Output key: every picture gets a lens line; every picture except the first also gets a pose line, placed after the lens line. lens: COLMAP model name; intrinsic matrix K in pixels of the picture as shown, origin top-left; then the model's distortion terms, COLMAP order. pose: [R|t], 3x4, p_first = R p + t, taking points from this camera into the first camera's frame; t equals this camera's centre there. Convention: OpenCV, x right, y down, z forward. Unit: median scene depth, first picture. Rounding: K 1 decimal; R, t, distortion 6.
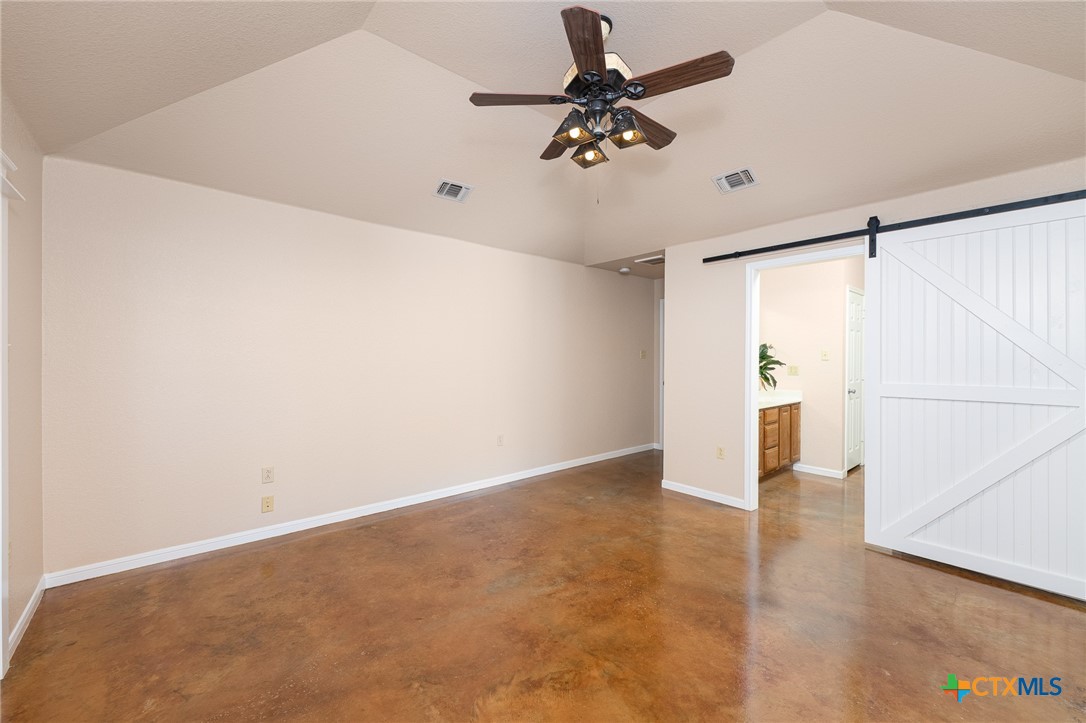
lens RADIAL K [[437.4, 0, 536.7], [0, 437.4, 359.8], [0, 0, 1]] dist [0.003833, -0.000023]
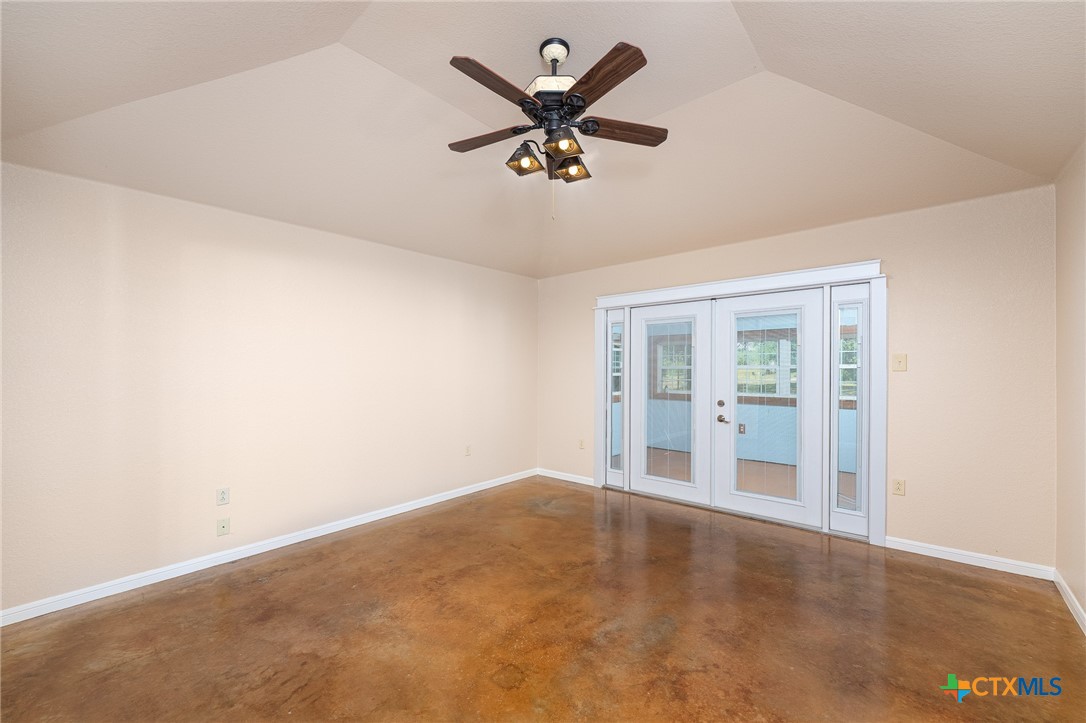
lens RADIAL K [[437.4, 0, 547.8], [0, 437.4, 367.6], [0, 0, 1]] dist [0.003833, -0.000023]
pose [[-0.986087, -0.000048, -0.166232, 0.297258], [-0.000946, 0.999985, 0.005322, -0.013001], [0.166229, 0.005405, -0.986072, 1.848850]]
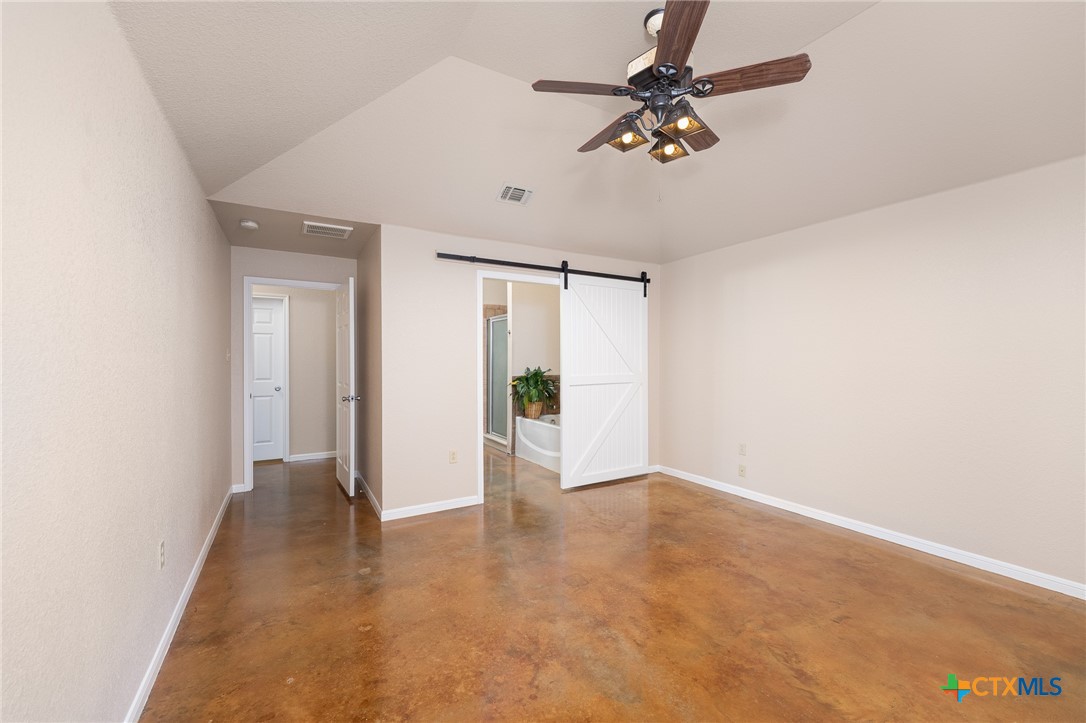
lens RADIAL K [[437.4, 0, 545.5], [0, 437.4, 360.2], [0, 0, 1]] dist [0.003833, -0.000023]
pose [[0.161458, -0.005801, 0.986863, -0.793590], [0.007451, 0.999961, 0.004659, -0.009659], [-0.986851, 0.006601, 0.161495, 1.004055]]
